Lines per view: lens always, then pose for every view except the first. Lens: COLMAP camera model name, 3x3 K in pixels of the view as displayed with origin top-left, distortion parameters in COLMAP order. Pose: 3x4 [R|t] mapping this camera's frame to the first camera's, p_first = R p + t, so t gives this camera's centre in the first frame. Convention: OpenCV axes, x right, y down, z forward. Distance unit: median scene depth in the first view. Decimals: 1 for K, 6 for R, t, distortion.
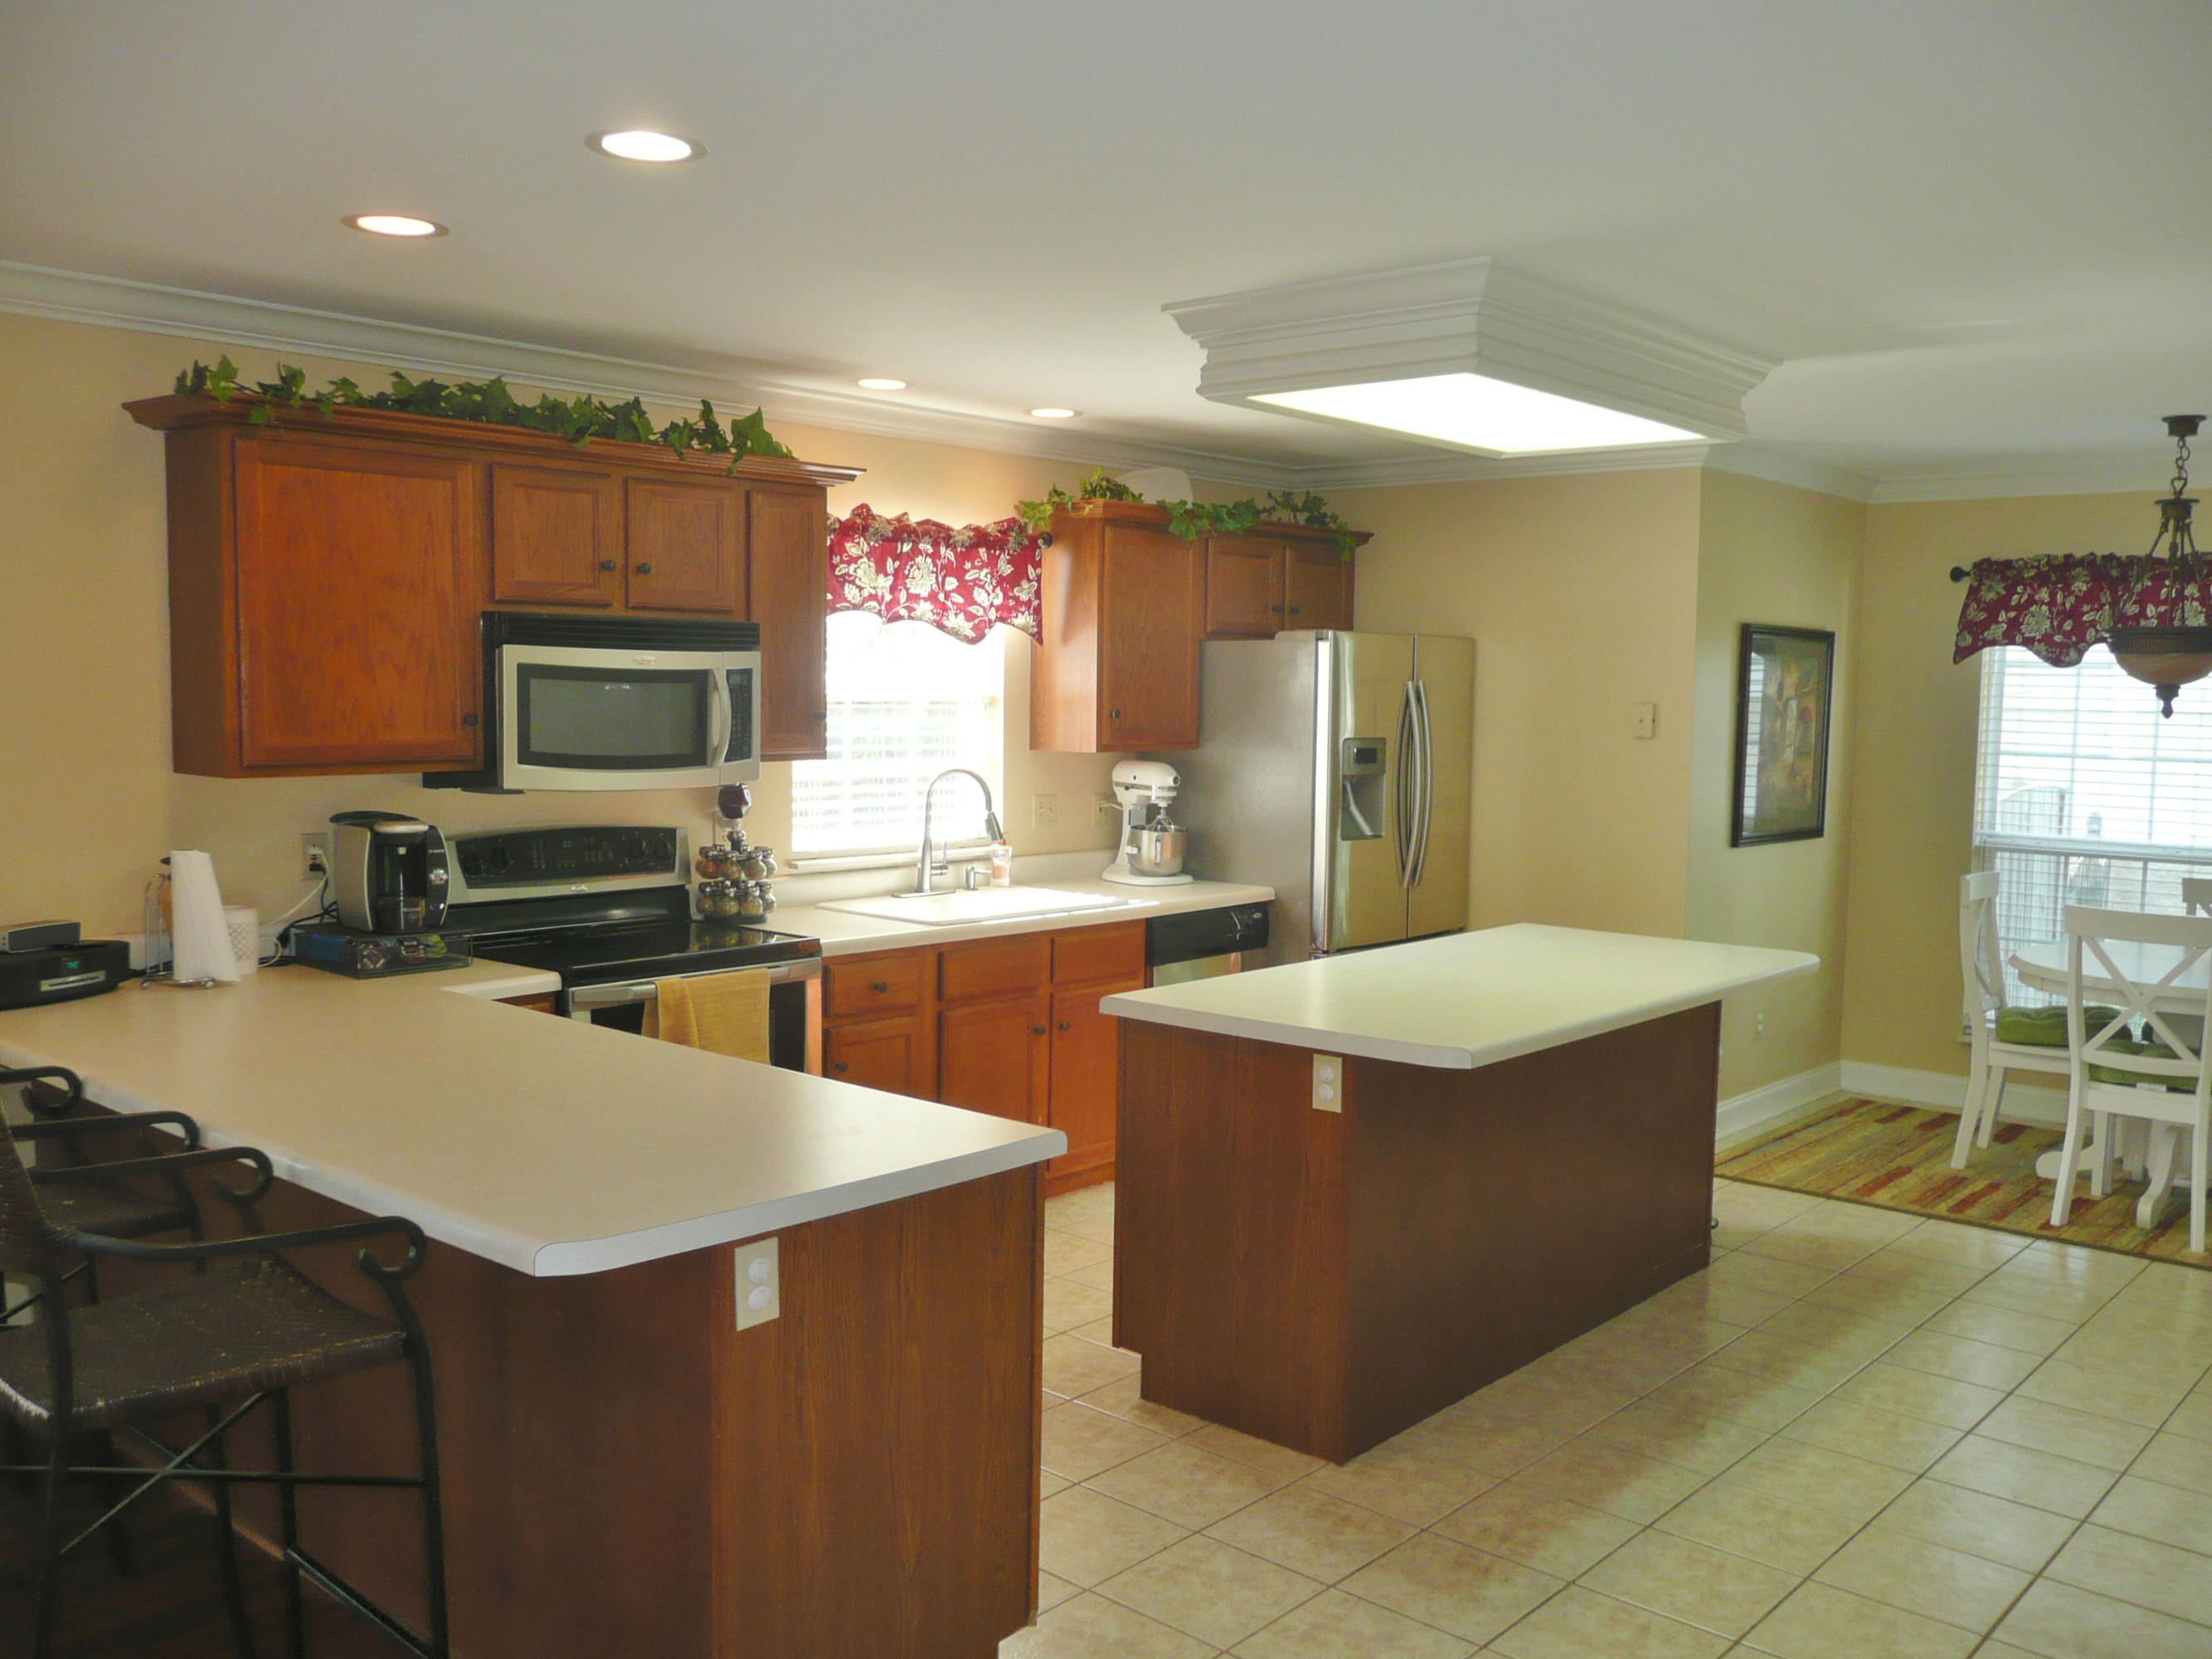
lens RADIAL K [[1872.6, 0, 1105.1], [0, 1872.6, 825.3], [0, 0, 1]] dist [-0.022313, 0.023295]
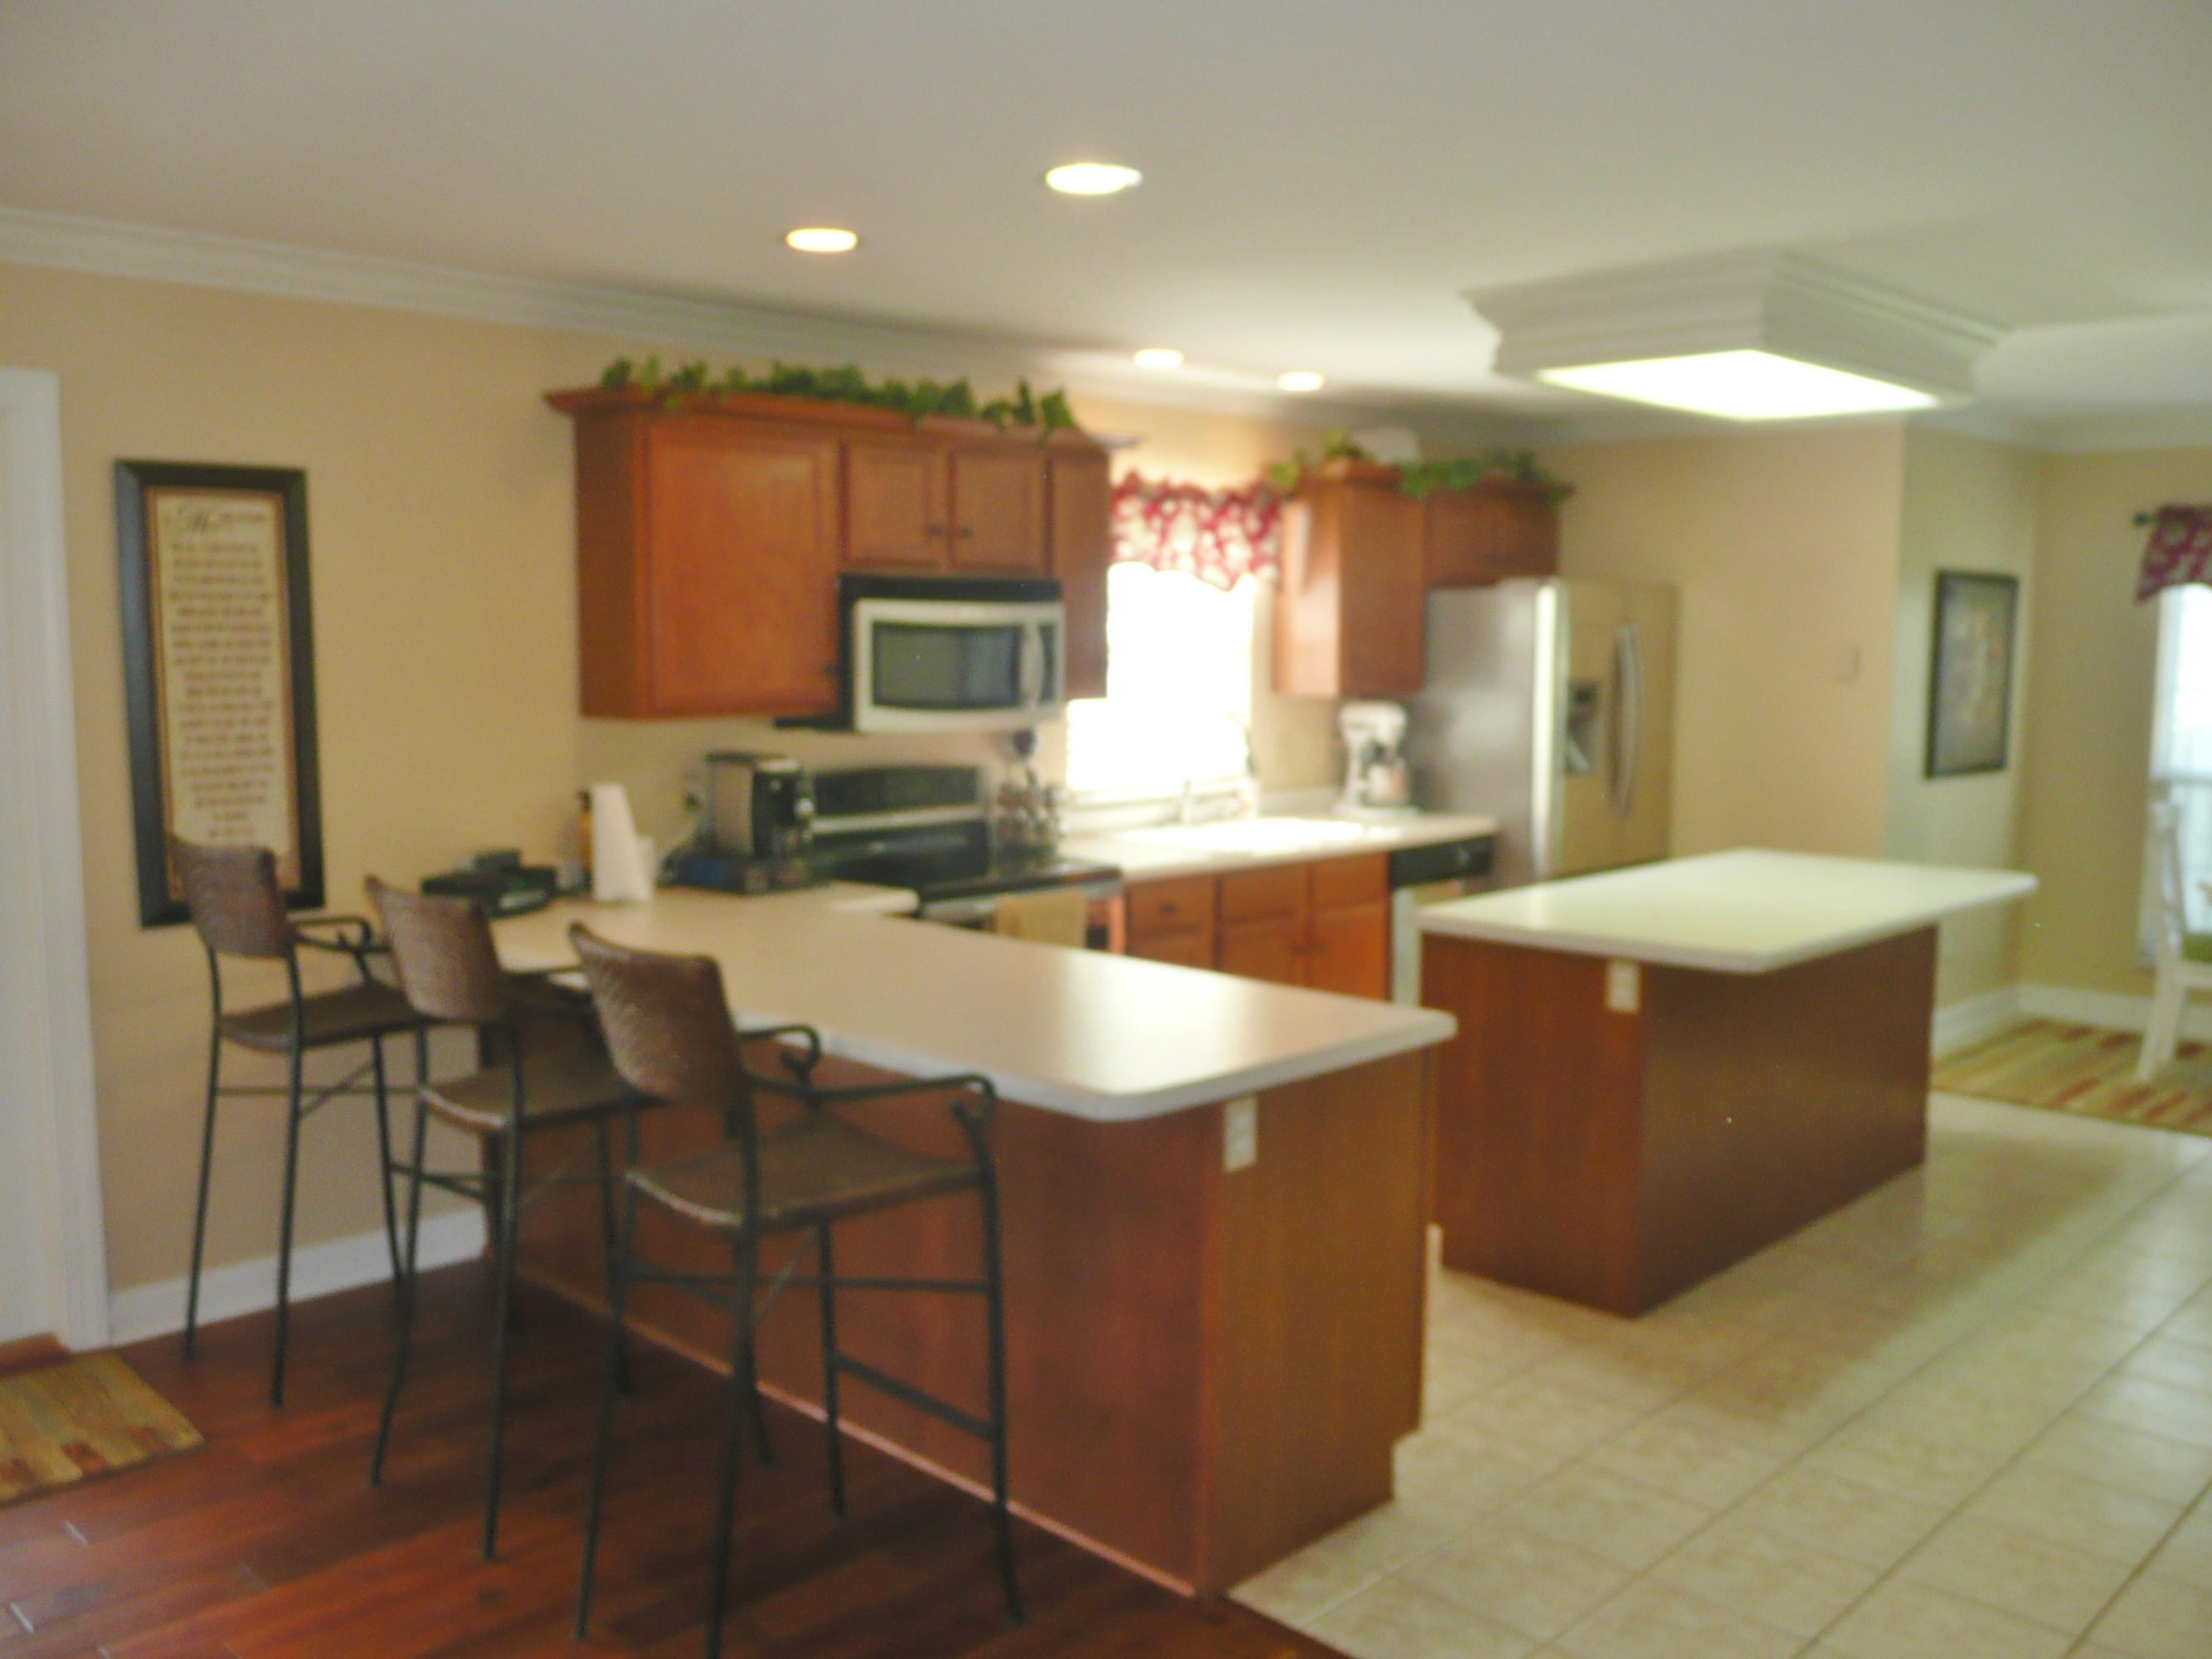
lens RADIAL K [[1872.5, 0, 1106.0], [0, 1872.5, 829.5], [0, 0, 1]] dist [-0.015016, 0.008567]
pose [[0.999014, -0.002897, -0.044310, -0.093799], [0.004335, 0.999466, 0.032397, 0.003173], [0.044192, -0.032557, 0.998492, -0.092535]]
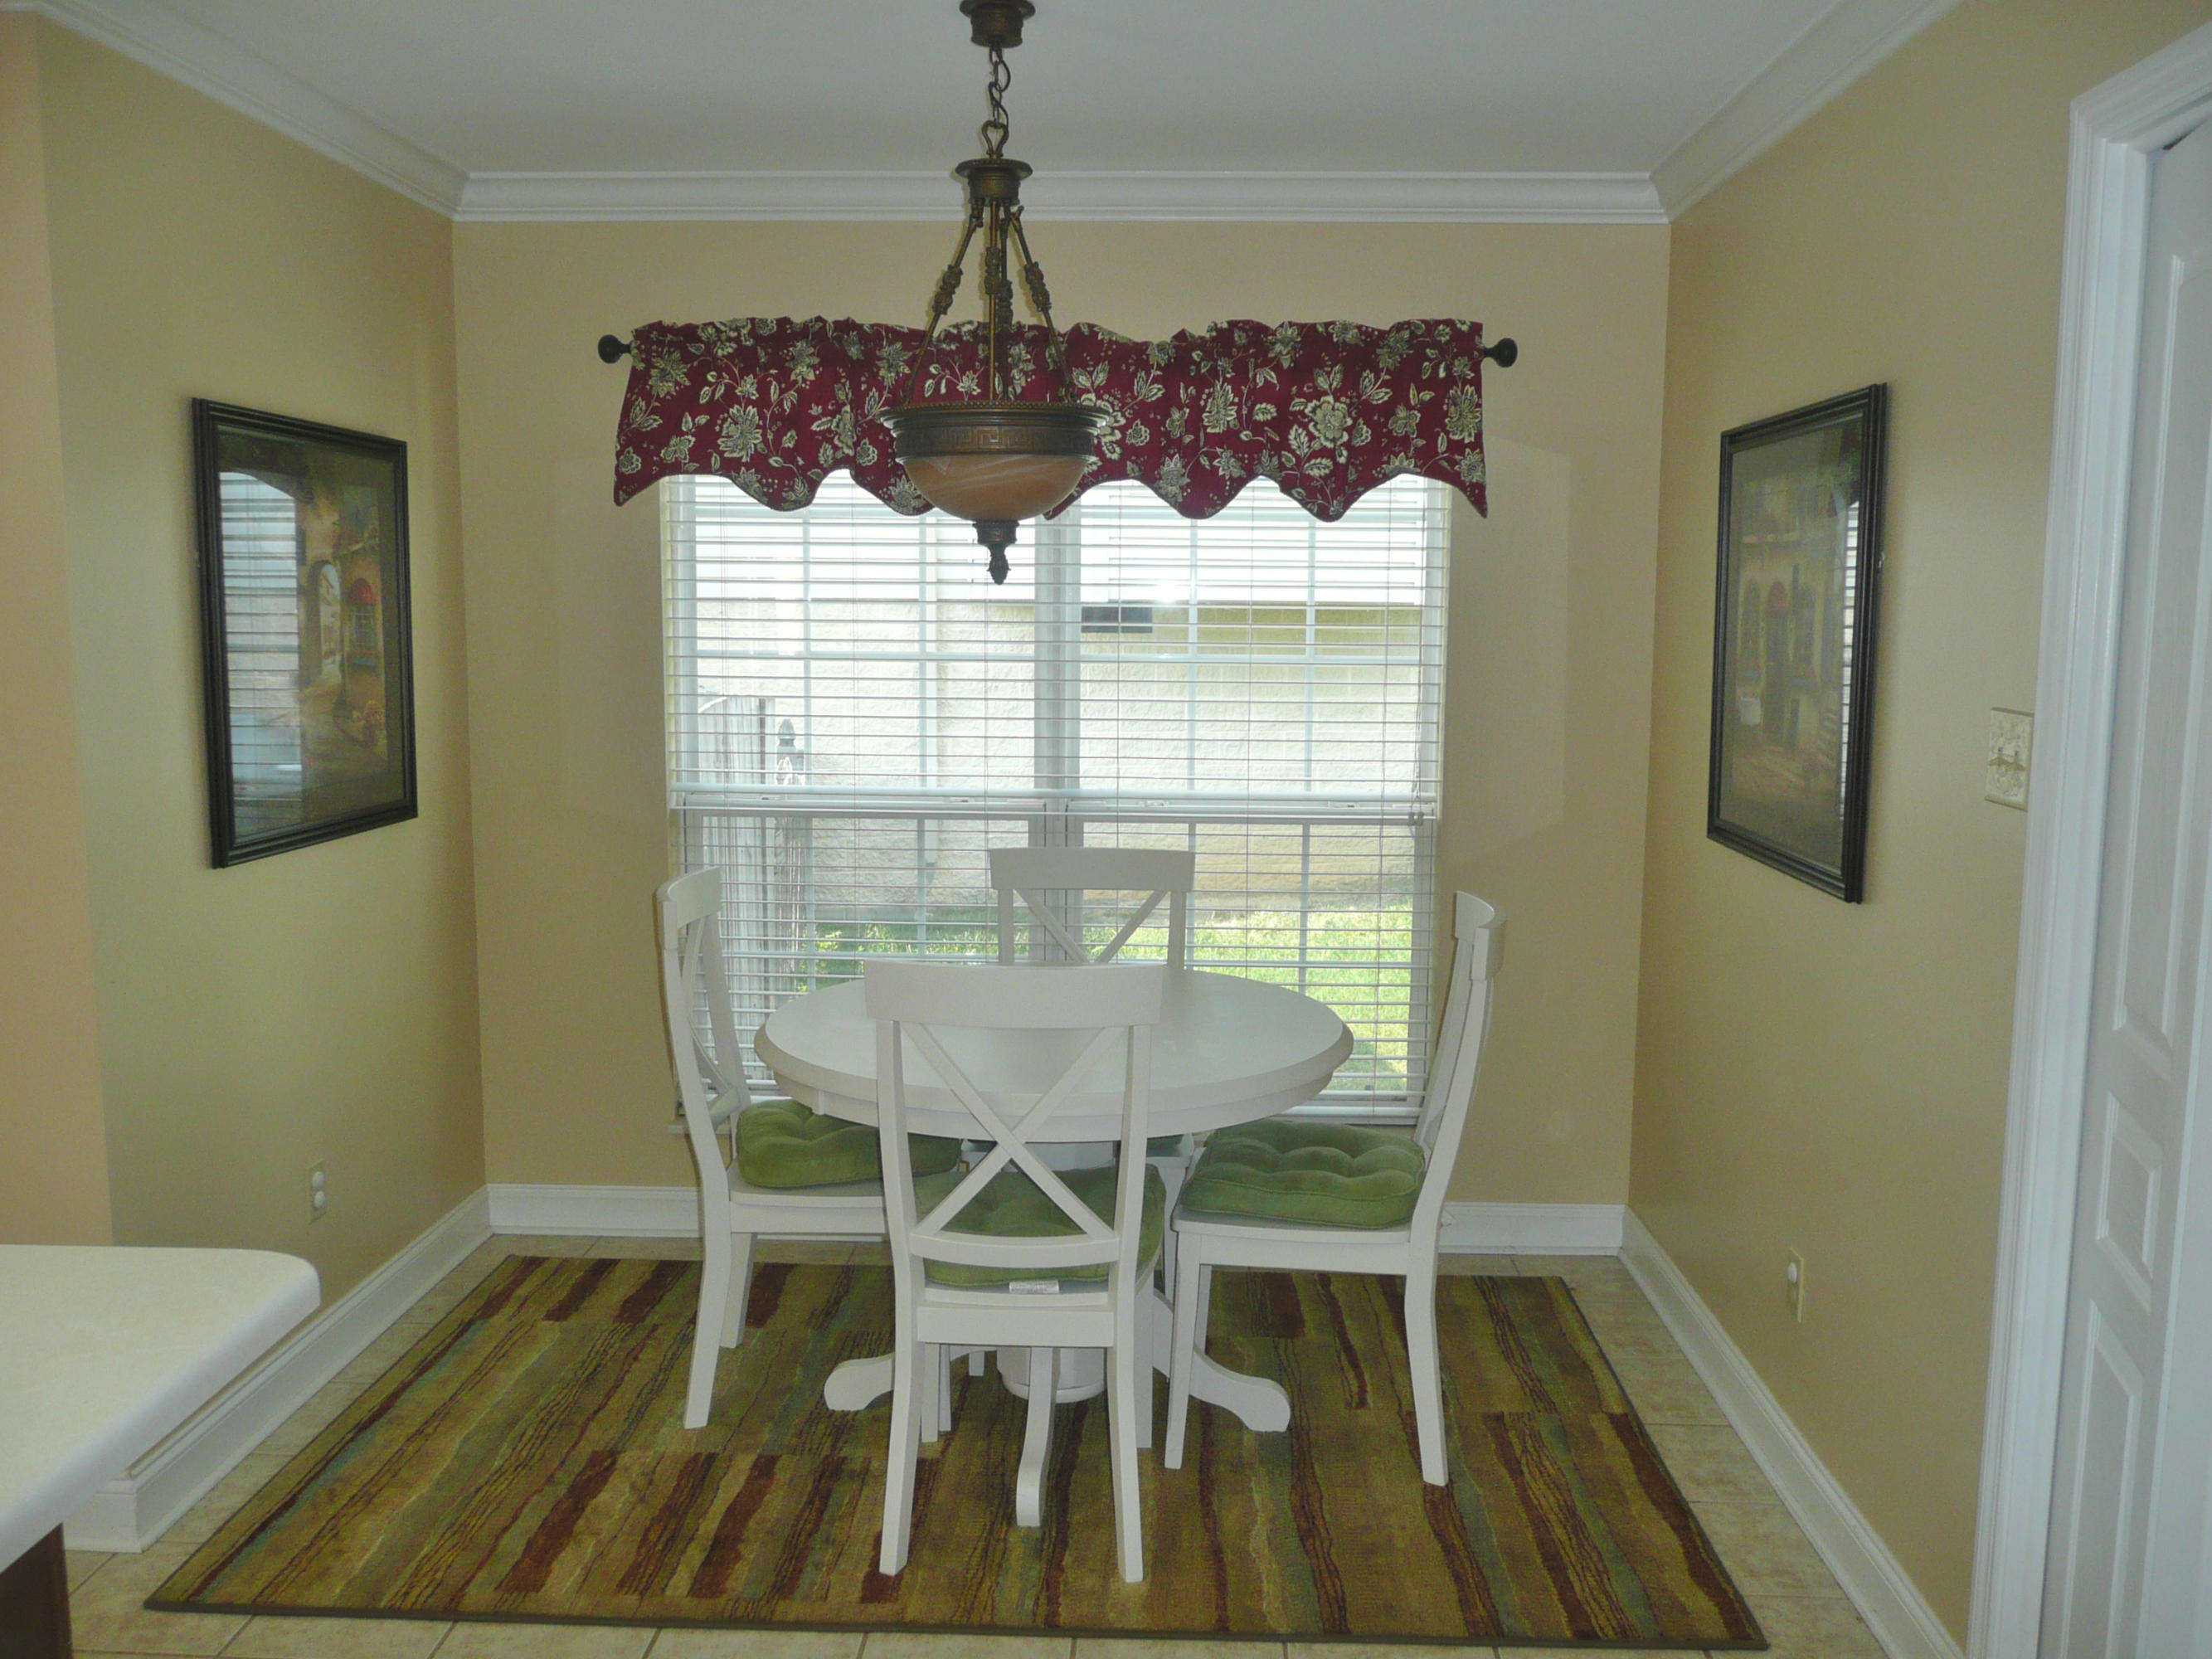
lens RADIAL K [[1862.2, 0, 1107.0], [0, 1862.2, 847.0], [0, 0, 1]] dist [-0.024674, 0.002799]
pose [[0.775634, -0.093920, 0.624156, 0.243494], [0.054856, 0.995156, 0.081577, -0.022798], [-0.628795, -0.029035, 0.777029, 0.542236]]
